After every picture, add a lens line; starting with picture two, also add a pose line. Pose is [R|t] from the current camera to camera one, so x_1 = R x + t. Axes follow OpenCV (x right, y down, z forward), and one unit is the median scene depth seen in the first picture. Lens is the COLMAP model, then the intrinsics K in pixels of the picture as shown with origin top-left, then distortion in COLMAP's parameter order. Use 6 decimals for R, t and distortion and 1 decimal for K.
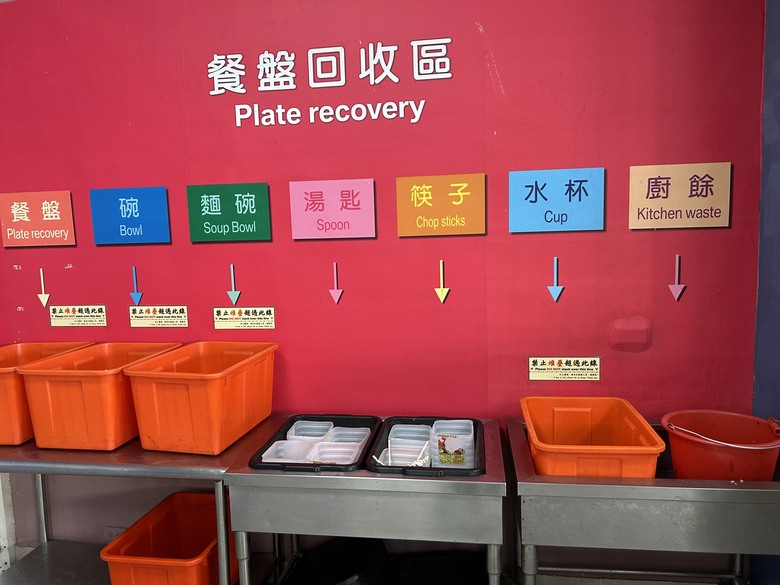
lens RADIAL K [[567.2, 0, 391.4], [0, 567.2, 294.1], [0, 0, 1]] dist [0.036603, -0.026485]
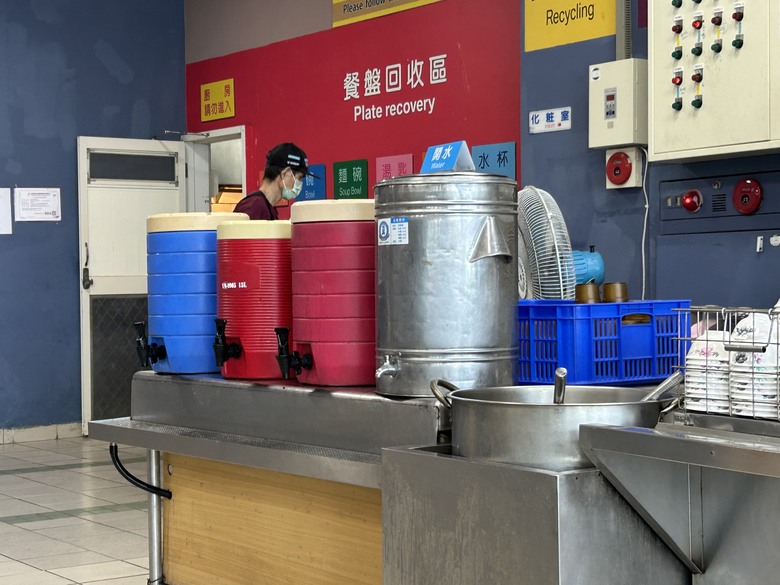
lens RADIAL K [[1499.8, 0, 389.9], [0, 1499.8, 292.7], [0, 0, 1]] dist [0.088897, 0.000000]
pose [[0.693564, 0.027487, -0.719870, 2.594228], [-0.063283, 0.997733, -0.022874, 0.225401], [0.717610, 0.061420, 0.693732, -1.579885]]
